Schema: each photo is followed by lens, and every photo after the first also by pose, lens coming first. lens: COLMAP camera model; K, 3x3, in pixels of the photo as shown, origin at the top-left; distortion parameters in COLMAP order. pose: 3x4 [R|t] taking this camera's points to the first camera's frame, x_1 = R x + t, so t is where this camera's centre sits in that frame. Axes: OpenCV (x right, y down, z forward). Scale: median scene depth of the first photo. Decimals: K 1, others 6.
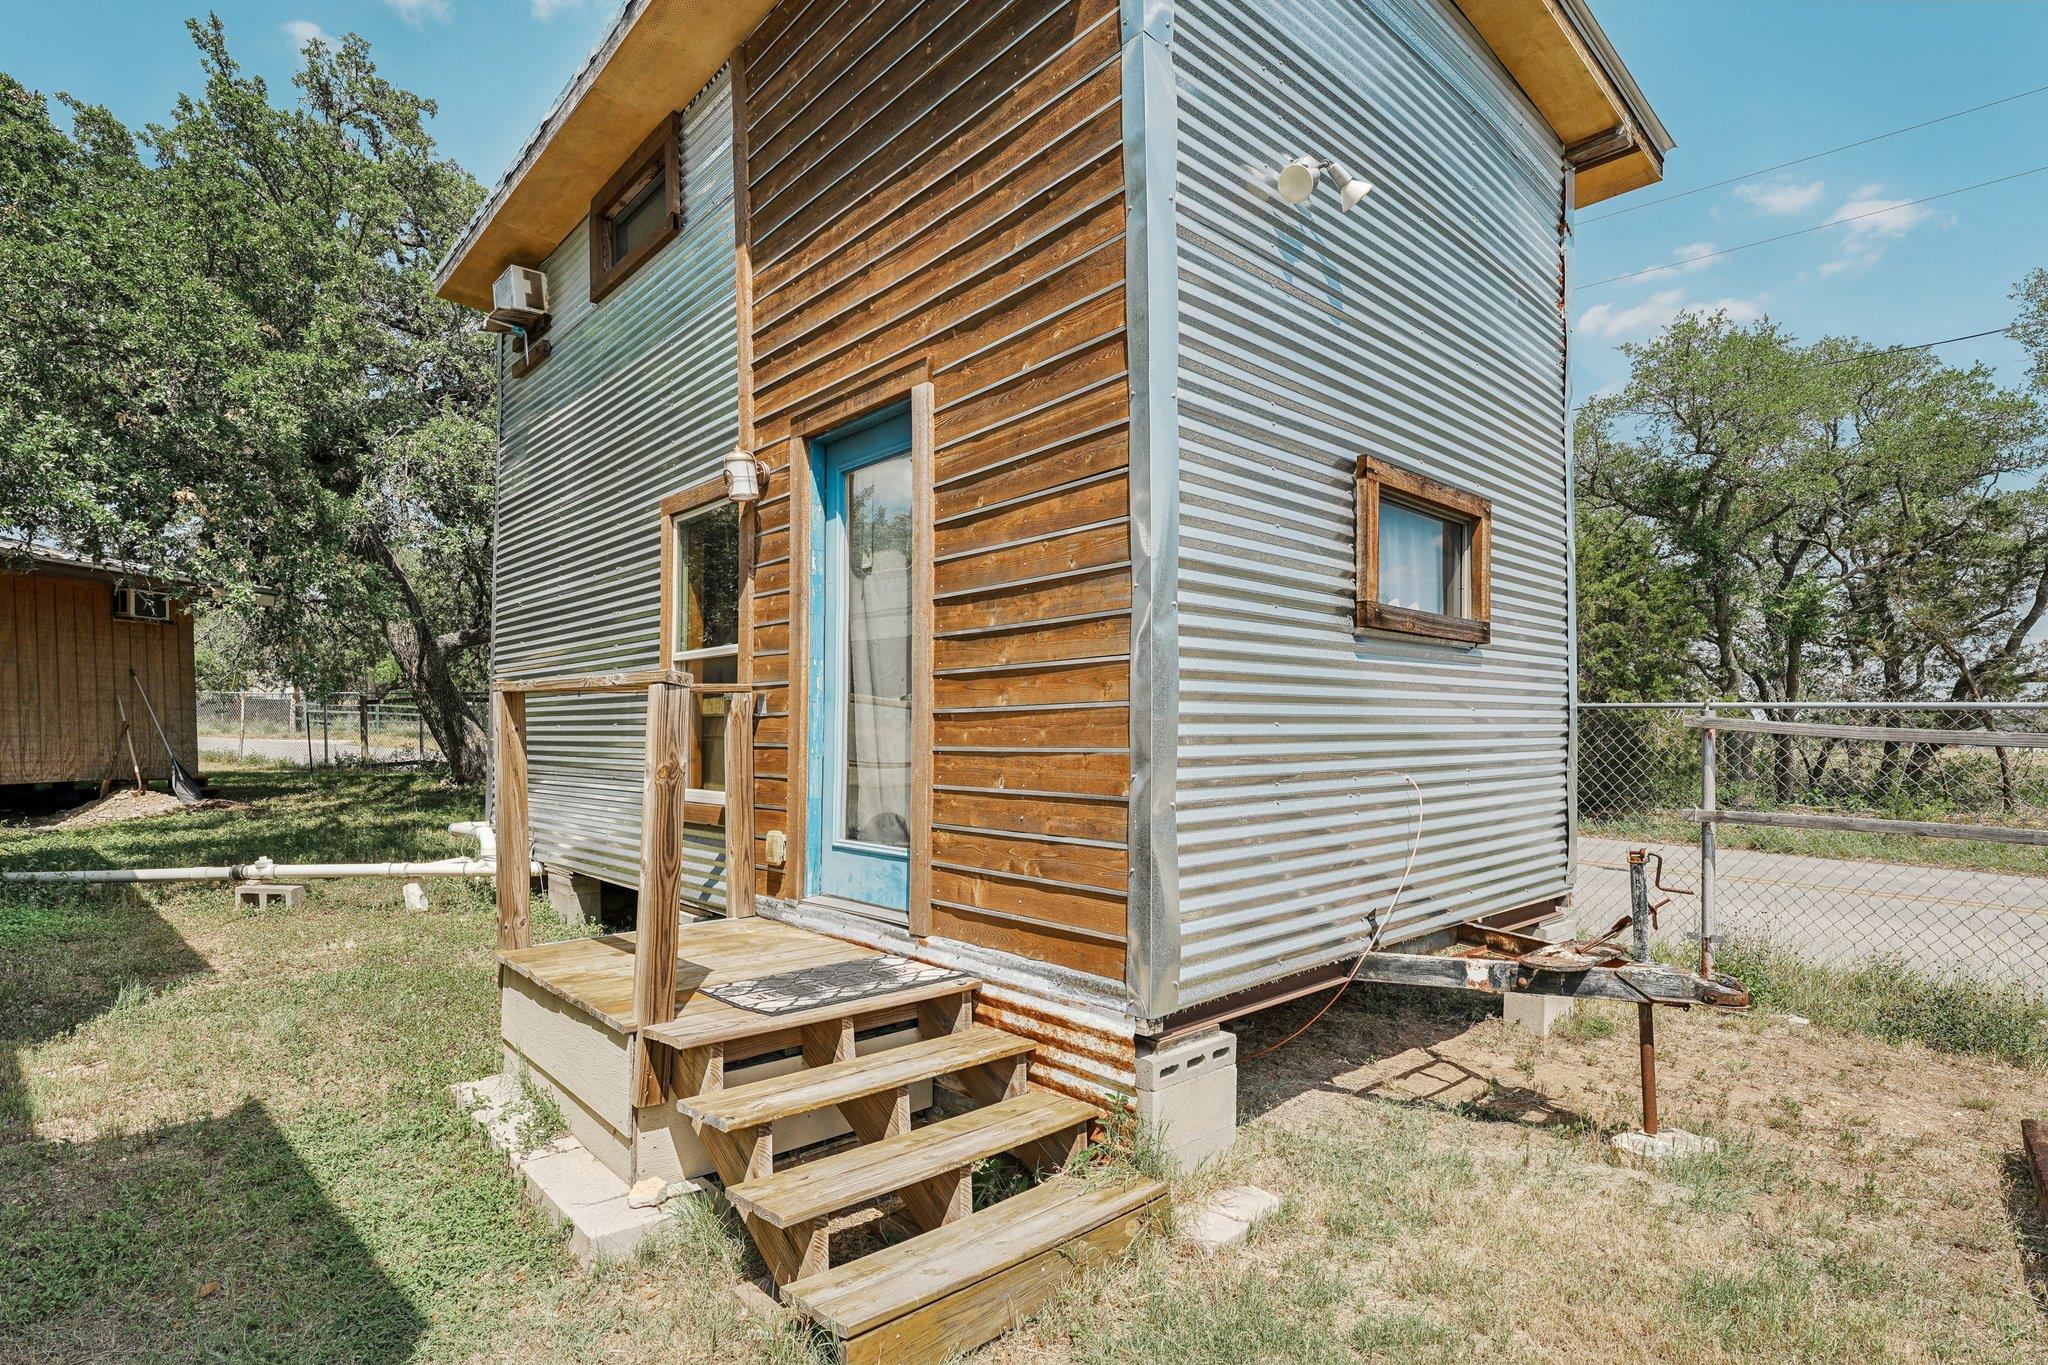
lens RADIAL K [[1014.6, 0, 1026.0], [0, 1014.6, 697.6], [0, 0, 1]] dist [-0.002486, 0.006109]
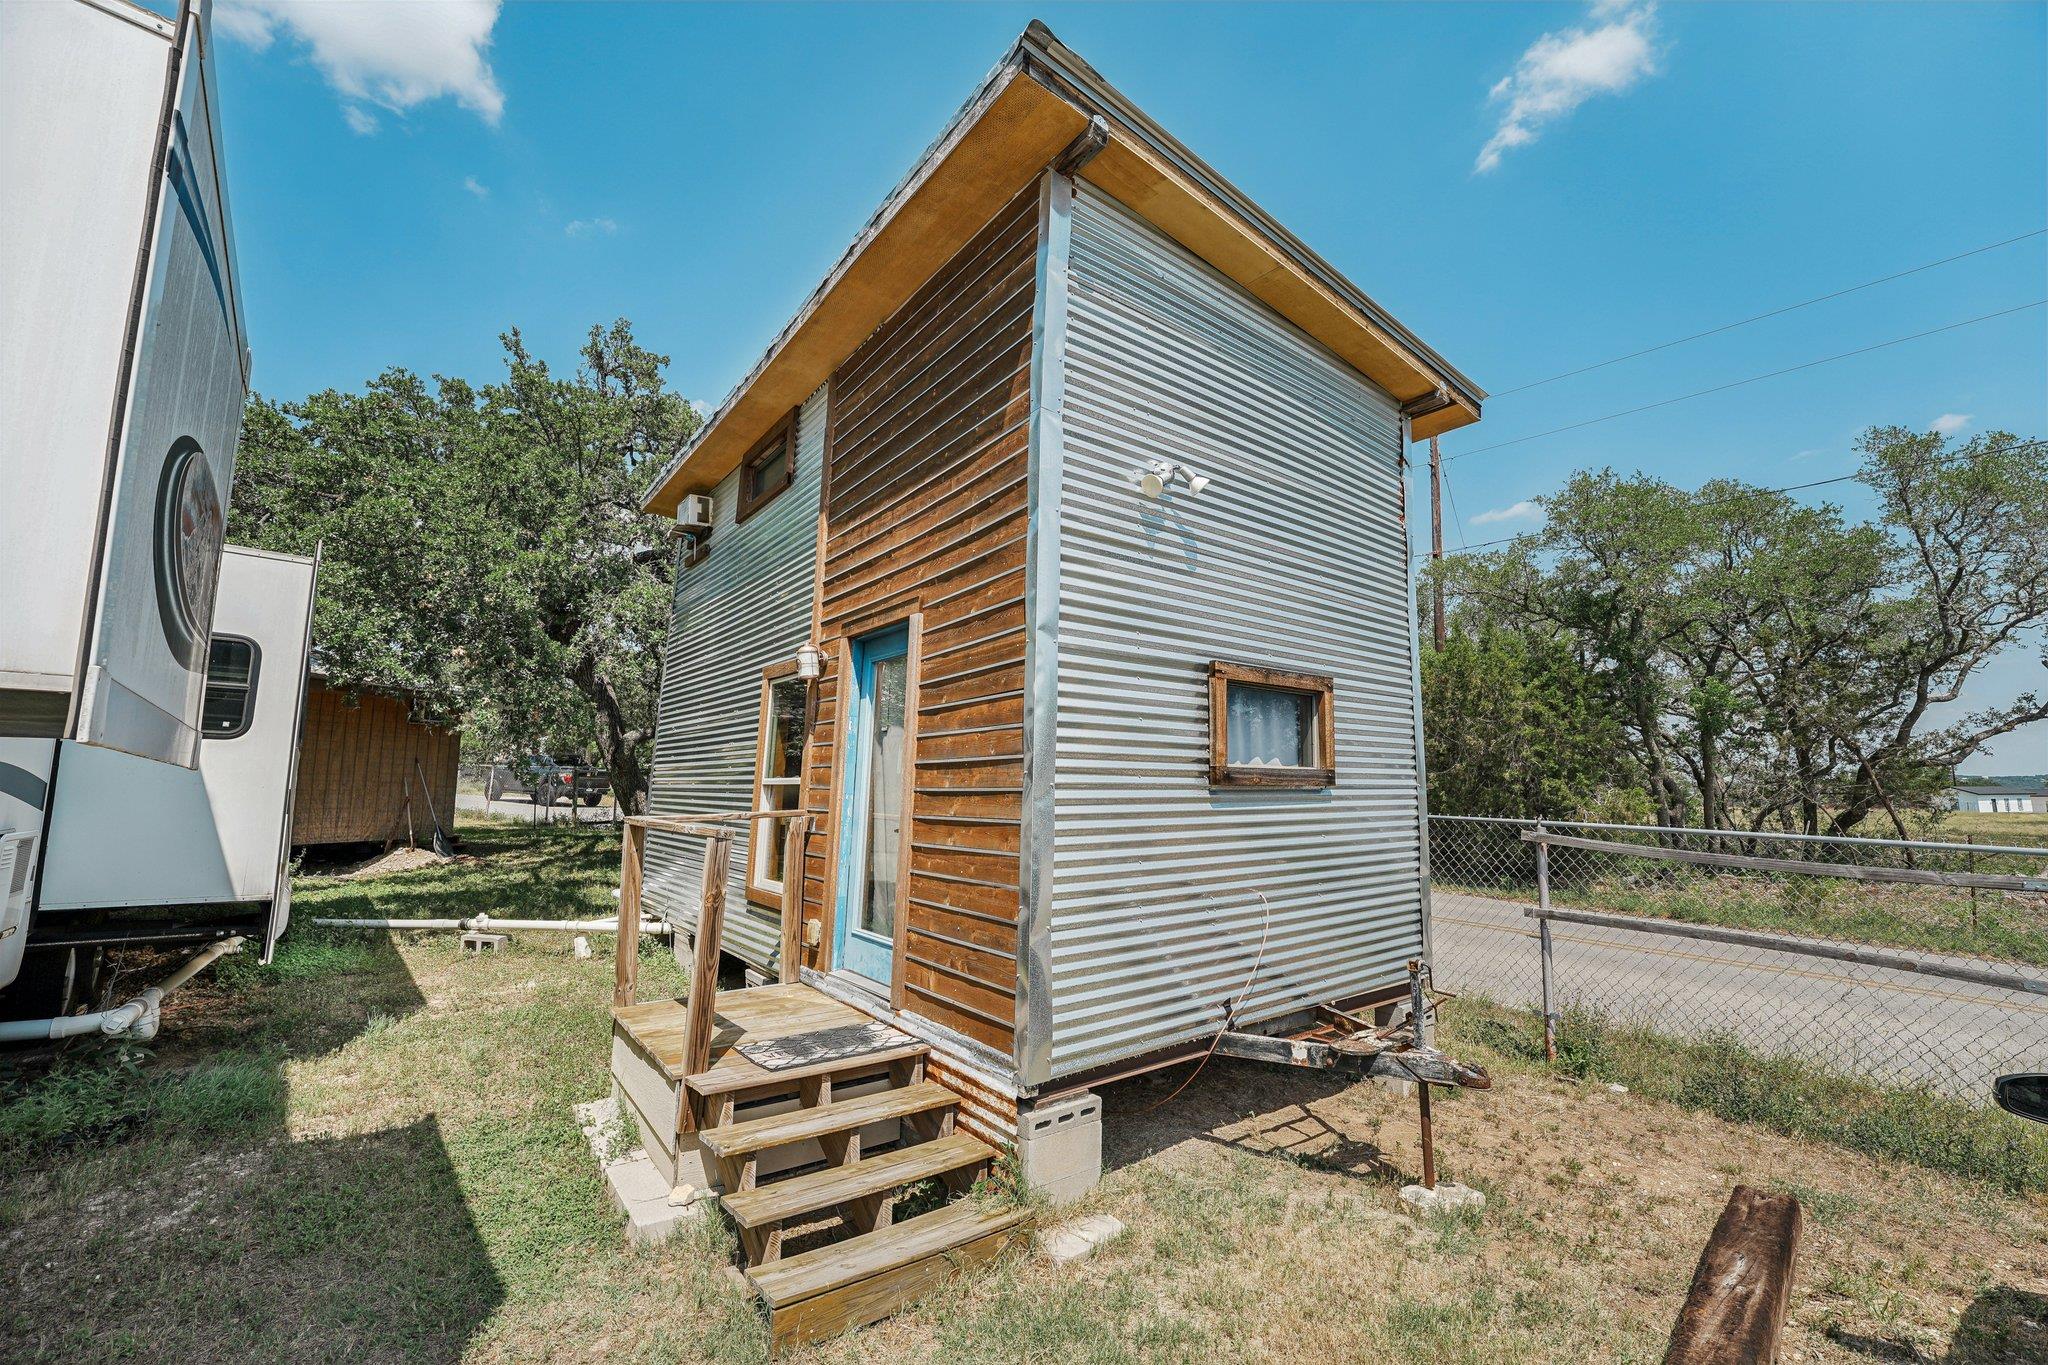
lens RADIAL K [[825.0, 0, 1030.4], [0, 825.0, 629.6], [0, 0, 1]] dist [-0.030791, 0.003585]
pose [[0.995932, -0.007501, -0.089793, 0.183054], [-0.006911, 0.987235, -0.159119, -0.101998], [0.089840, 0.159093, 0.983167, -0.174338]]
